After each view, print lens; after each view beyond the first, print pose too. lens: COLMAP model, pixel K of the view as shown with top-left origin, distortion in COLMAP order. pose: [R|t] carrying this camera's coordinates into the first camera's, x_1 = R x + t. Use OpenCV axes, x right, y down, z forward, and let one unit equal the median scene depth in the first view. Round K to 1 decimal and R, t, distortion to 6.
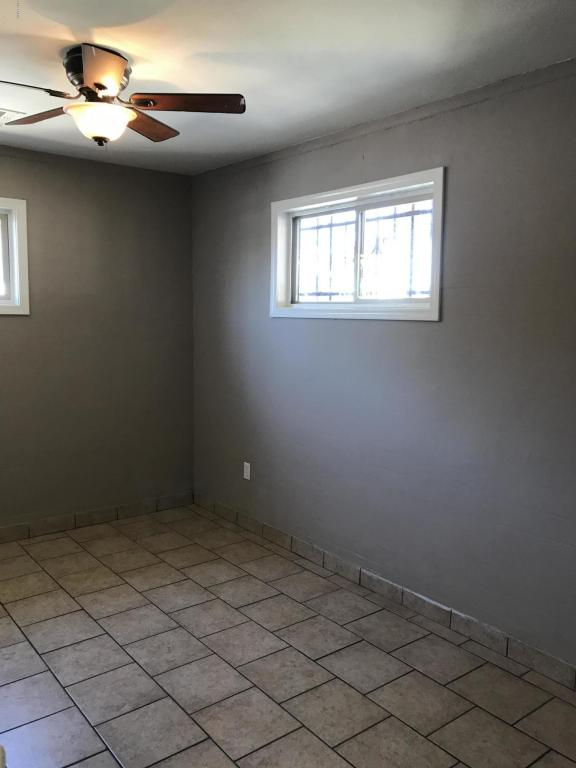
lens RADIAL K [[629.6, 0, 286.3], [0, 629.6, 386.7], [0, 0, 1]] dist [0.026243, -0.026183]
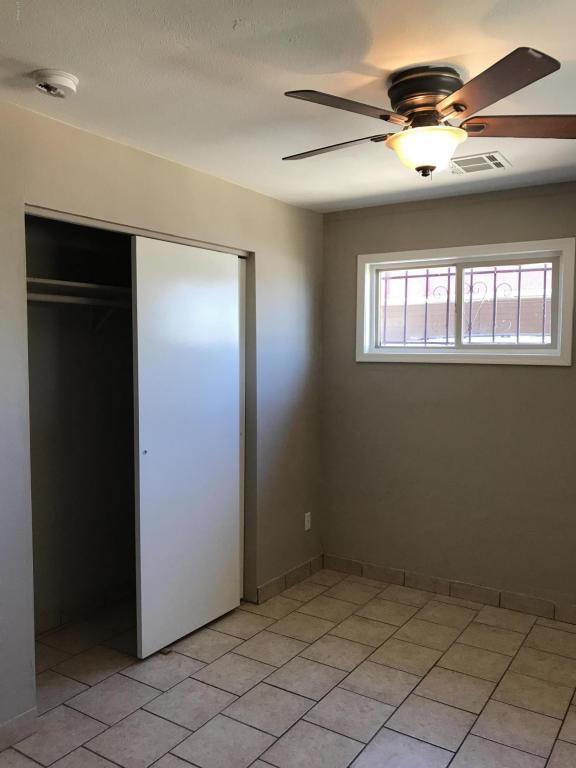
lens RADIAL K [[629.6, 0, 288.1], [0, 629.6, 385.6], [0, 0, 1]] dist [0.026243, -0.026183]
pose [[0.332108, 0.055482, -0.941608, 0.331448], [-0.119924, 0.992651, 0.016192, -0.061765], [0.935587, 0.107544, 0.336321, 0.389393]]
